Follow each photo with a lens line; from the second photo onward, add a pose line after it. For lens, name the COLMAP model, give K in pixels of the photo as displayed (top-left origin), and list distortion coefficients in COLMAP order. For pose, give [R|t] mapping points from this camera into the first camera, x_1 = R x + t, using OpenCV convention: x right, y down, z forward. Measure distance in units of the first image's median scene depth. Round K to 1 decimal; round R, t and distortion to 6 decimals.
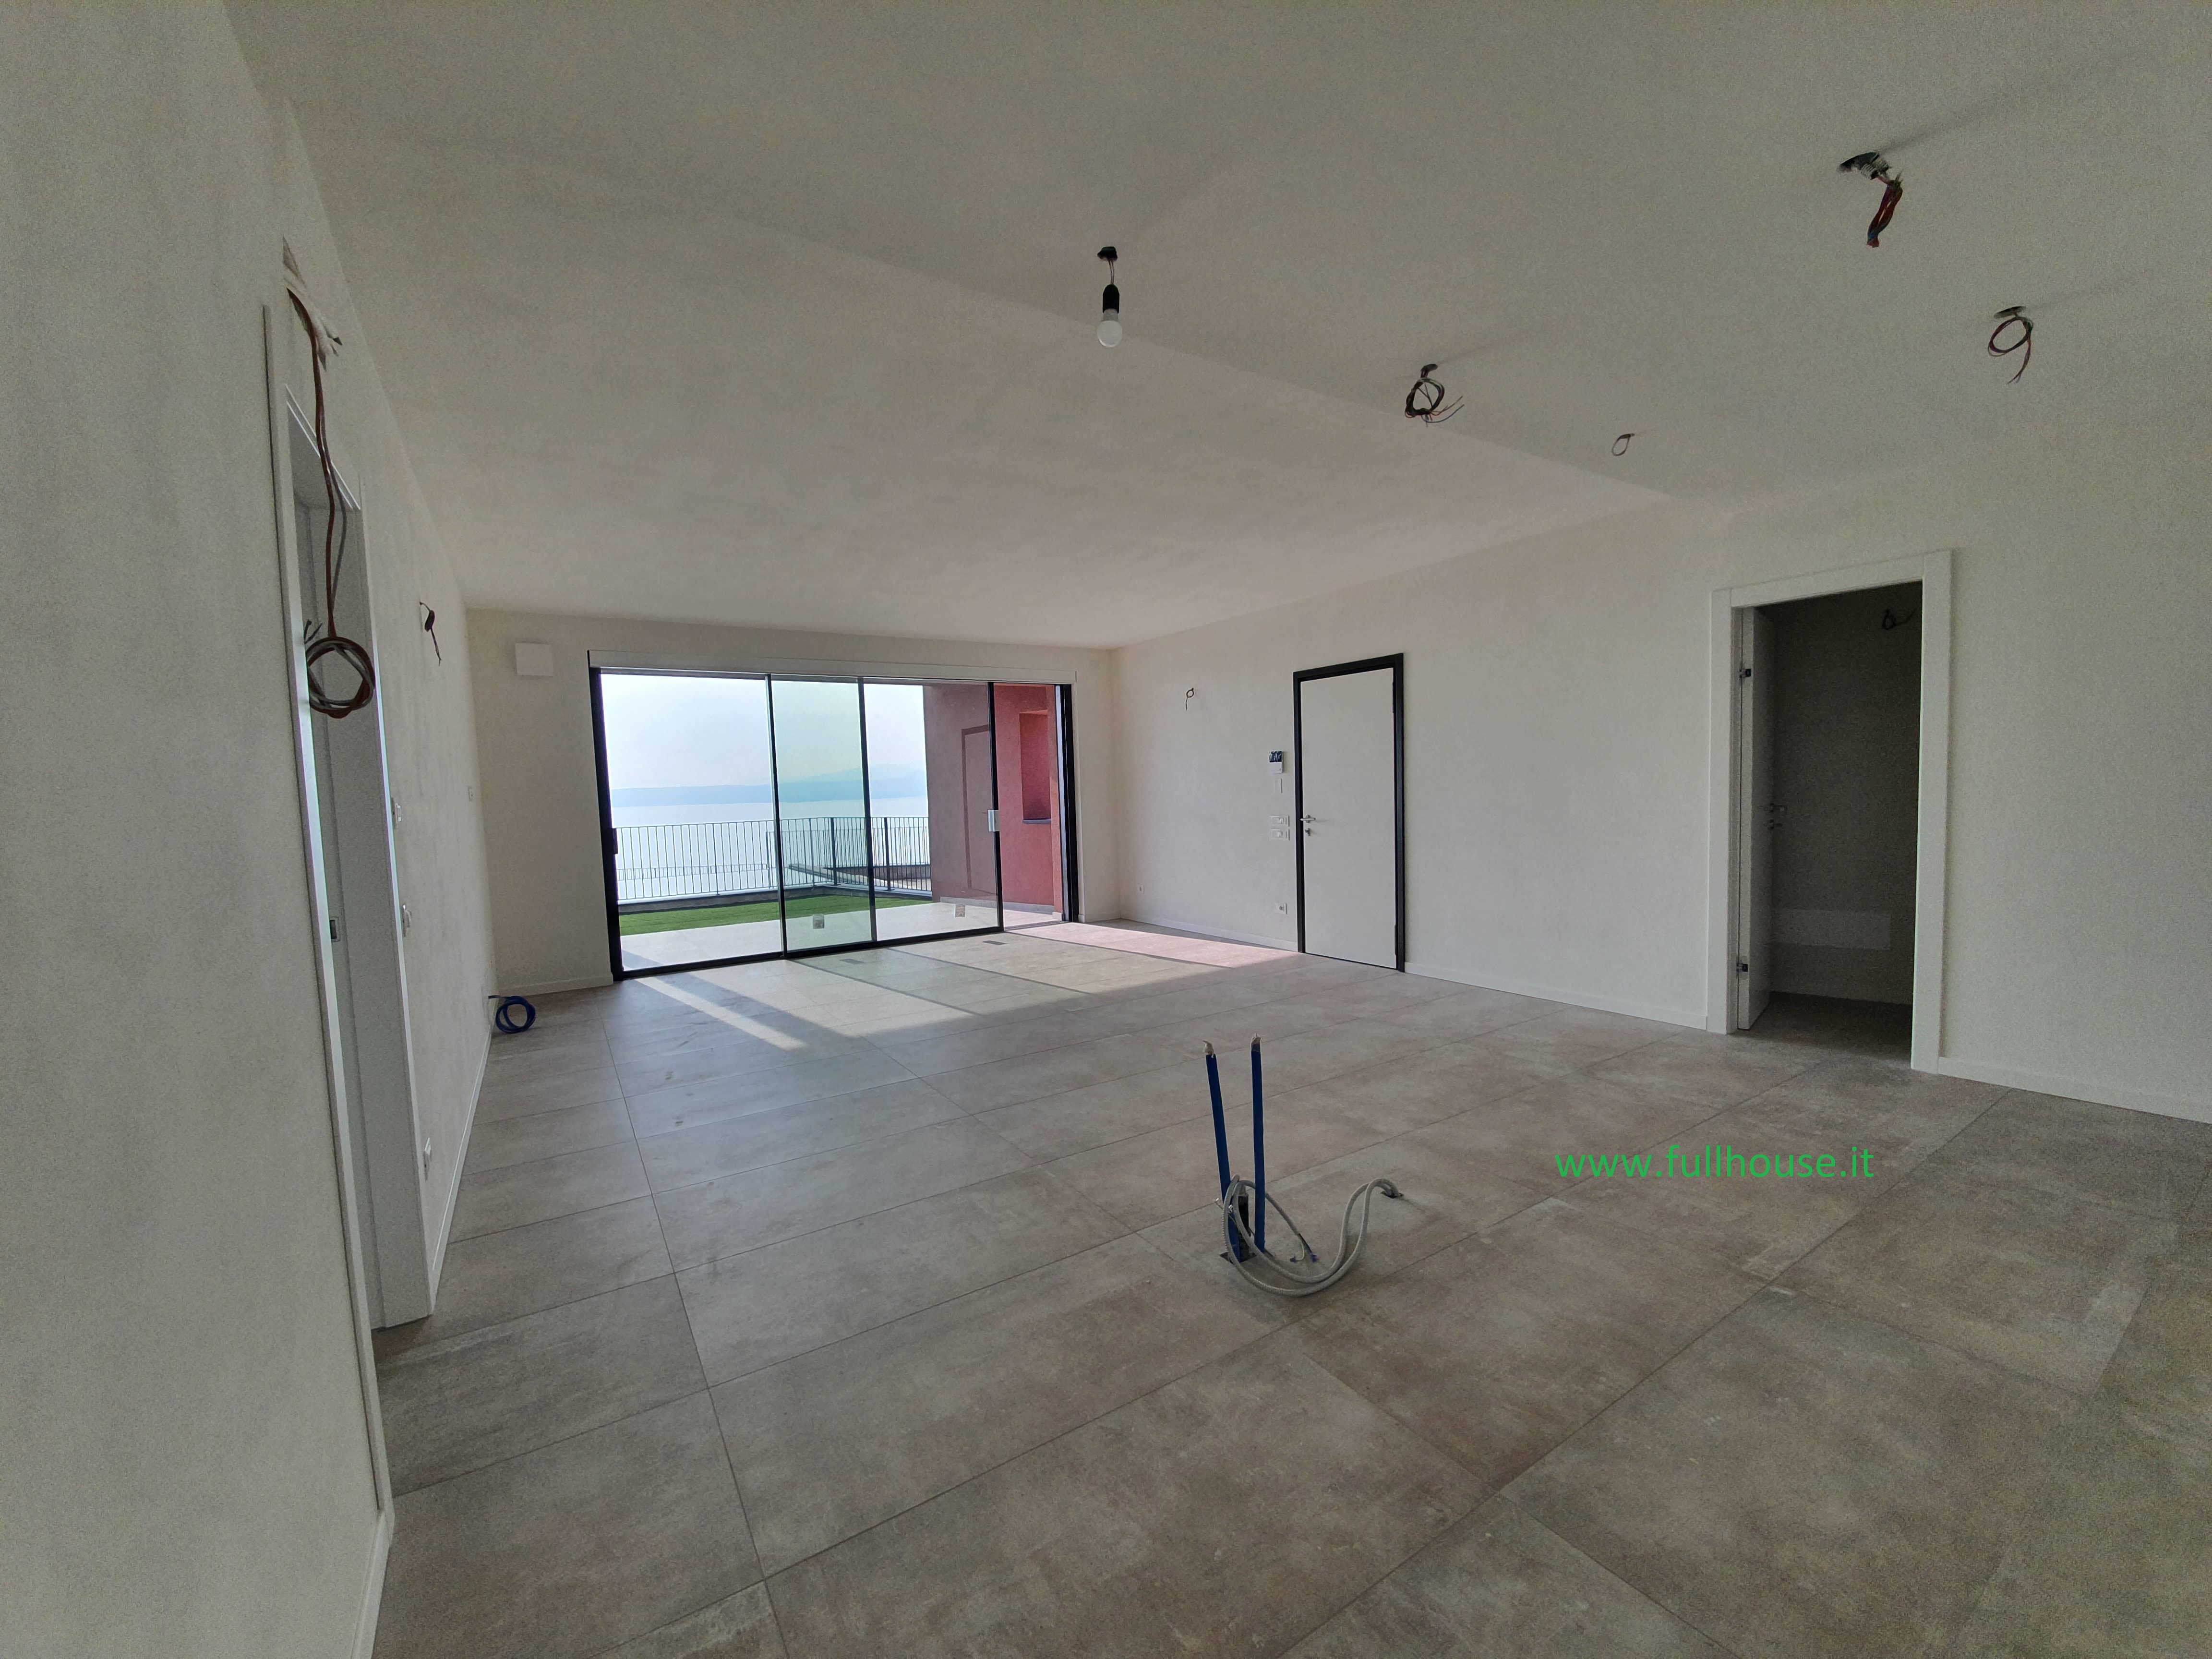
lens RADIAL K [[887.4, 0, 1106.0], [0, 887.4, 829.5], [0, 0, 1]] dist [-0.000312, -0.000139]
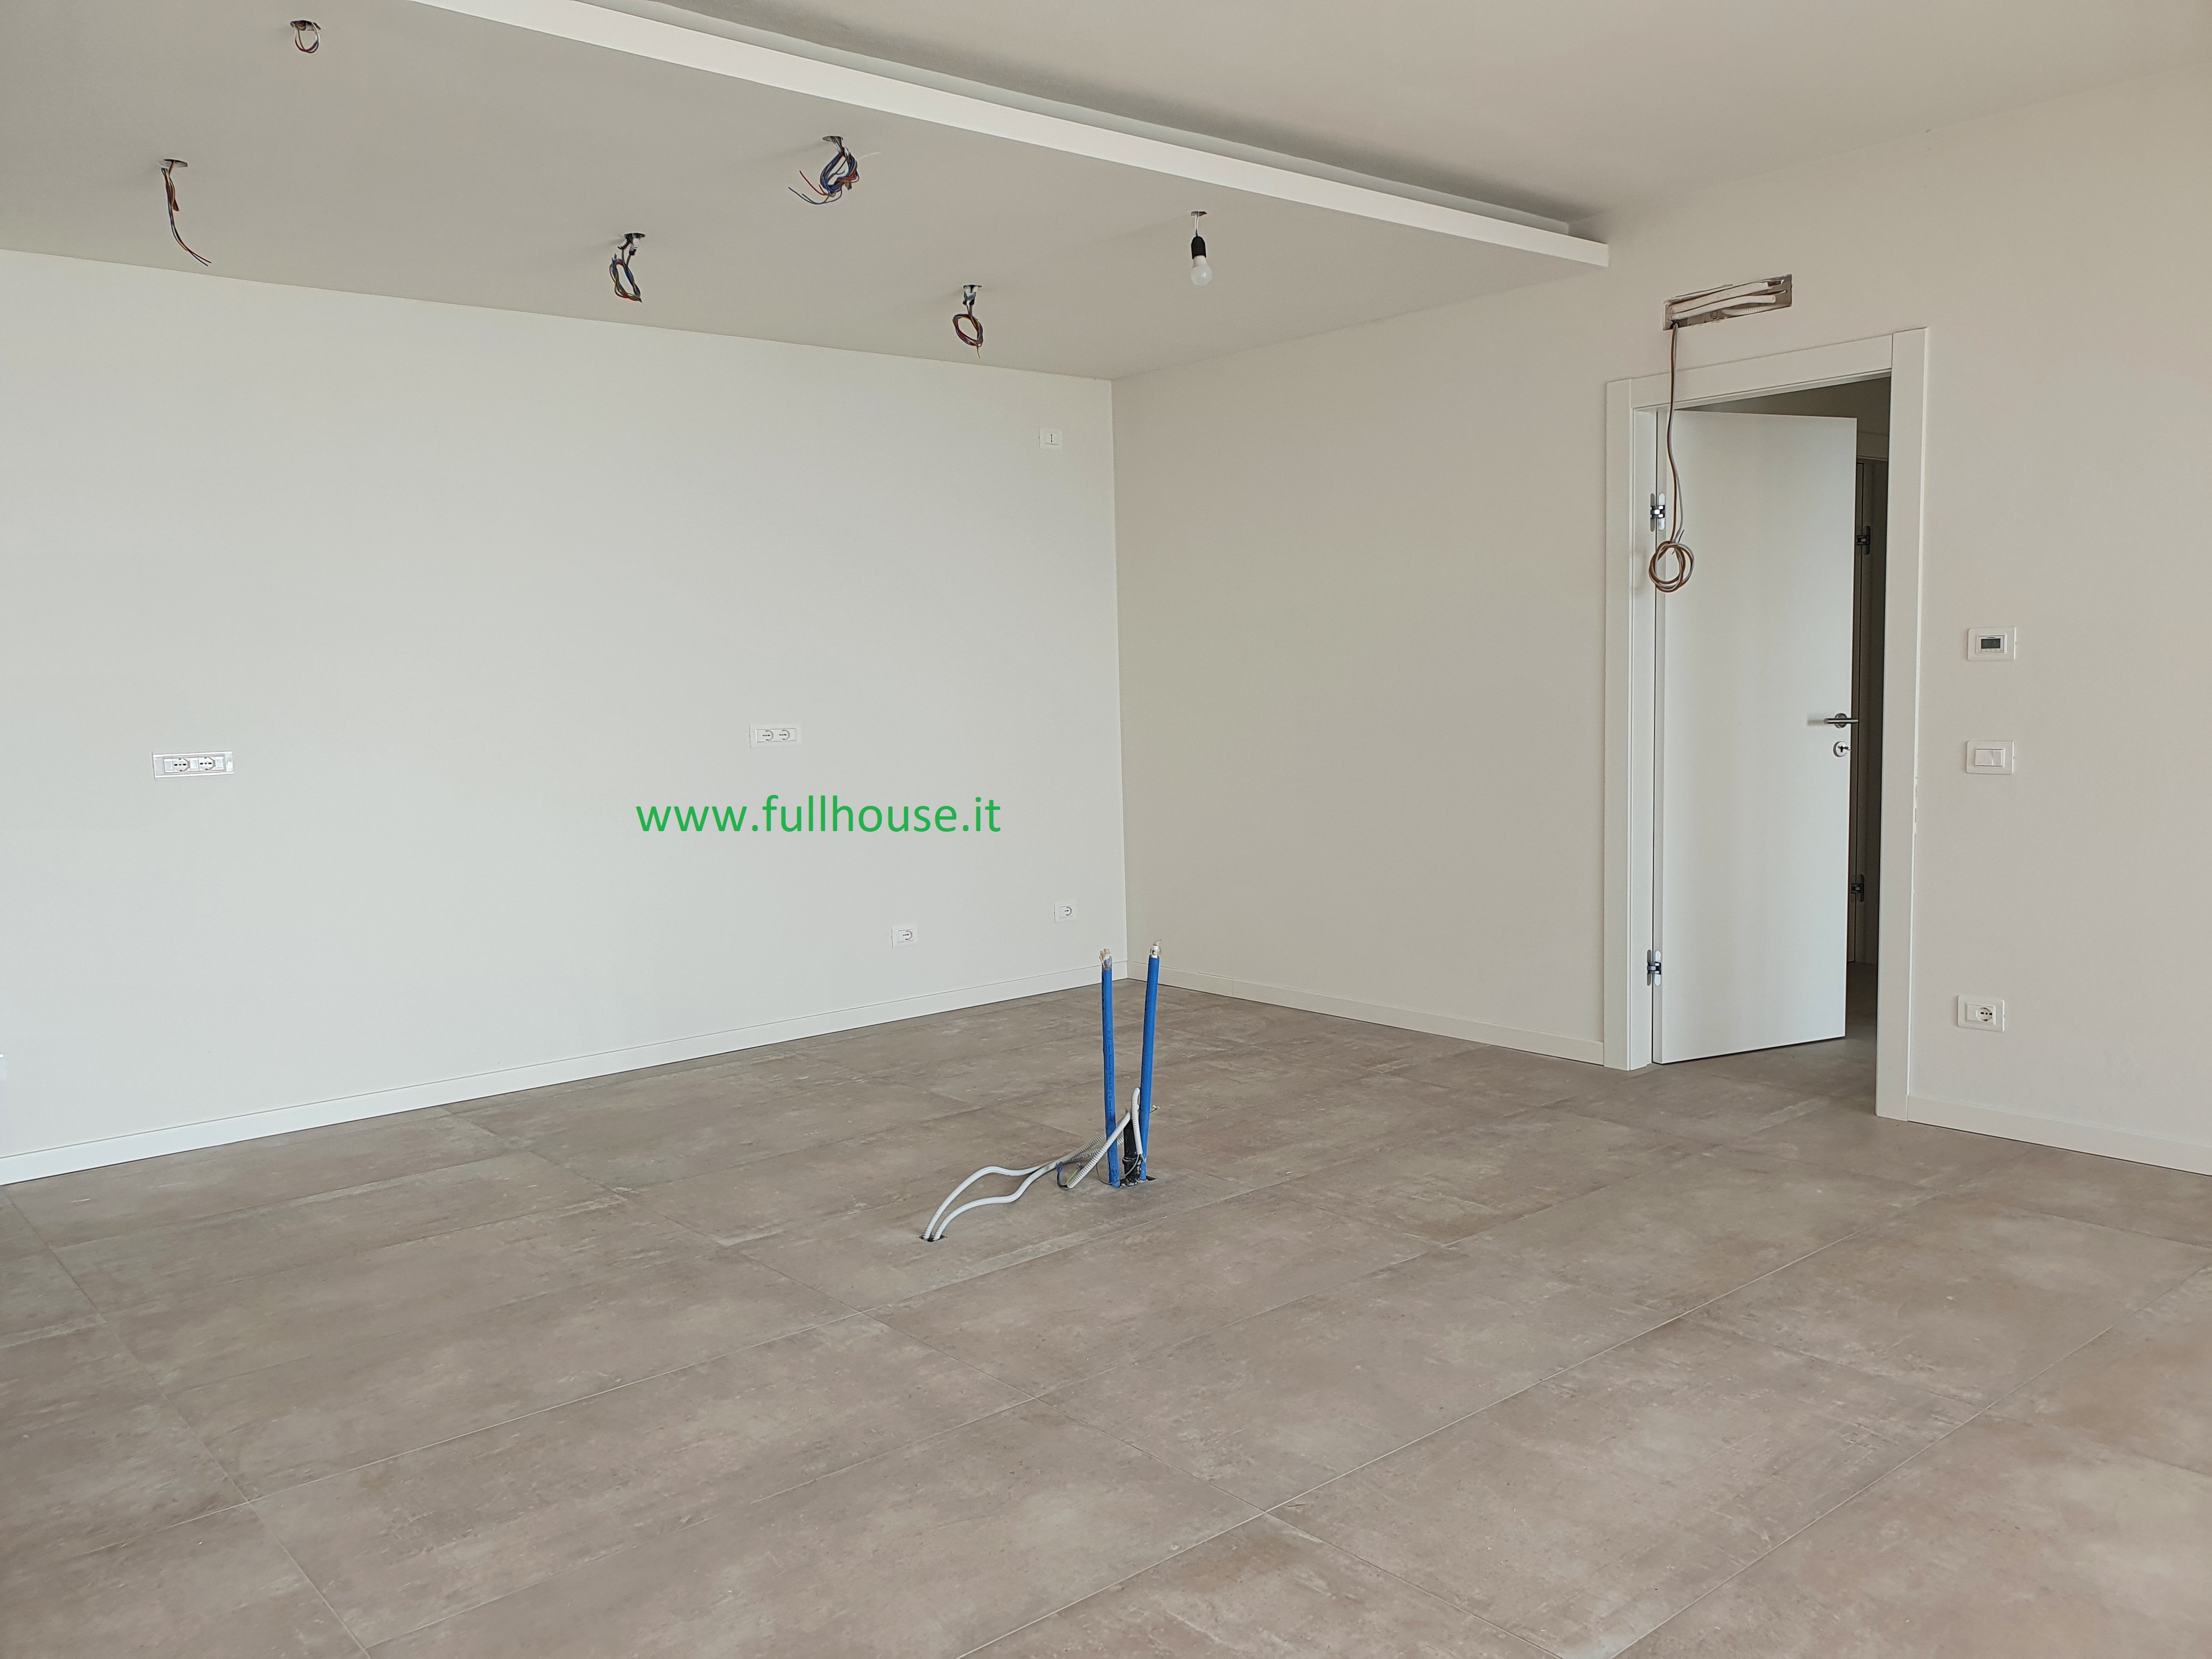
lens RADIAL K [[1685.3, 0, 1106.0], [0, 1685.3, 829.5], [0, 0, 1]] dist [0.001216, -0.000379]
pose [[-0.990027, 0.070356, -0.122050, 0.387704], [0.051618, 0.987276, 0.150406, -0.156054], [0.131079, 0.142606, -0.981062, 2.791608]]
